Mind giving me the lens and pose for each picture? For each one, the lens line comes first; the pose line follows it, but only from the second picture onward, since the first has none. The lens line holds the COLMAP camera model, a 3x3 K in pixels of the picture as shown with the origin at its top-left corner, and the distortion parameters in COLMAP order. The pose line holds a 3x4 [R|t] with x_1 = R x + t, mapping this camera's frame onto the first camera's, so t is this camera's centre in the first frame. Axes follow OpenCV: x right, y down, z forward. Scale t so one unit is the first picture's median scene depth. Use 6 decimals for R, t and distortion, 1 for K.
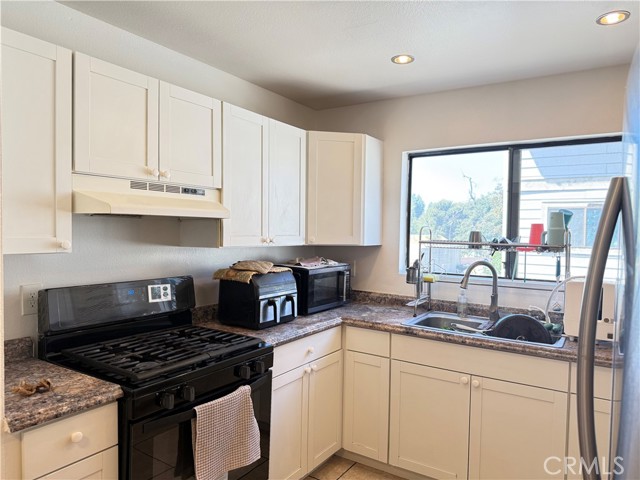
lens RADIAL K [[441.7, 0, 320.0], [0, 441.7, 240.0], [0, 0, 1]] dist [0.072374, -0.195348]
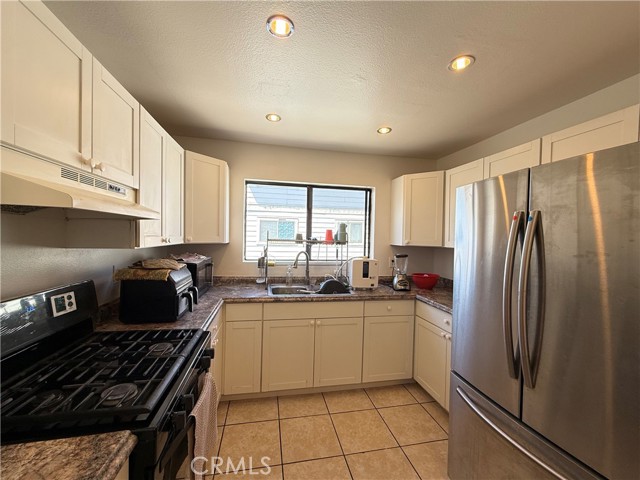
lens RADIAL K [[261.1, 0, 320.0], [0, 261.1, 240.0], [0, 0, 1]] dist [-0.023927, 0.000337]
pose [[0.704948, -0.010769, 0.709178, -0.322821], [0.003913, 0.999929, 0.011294, -0.006213], [-0.709249, -0.005187, 0.704939, 0.274450]]
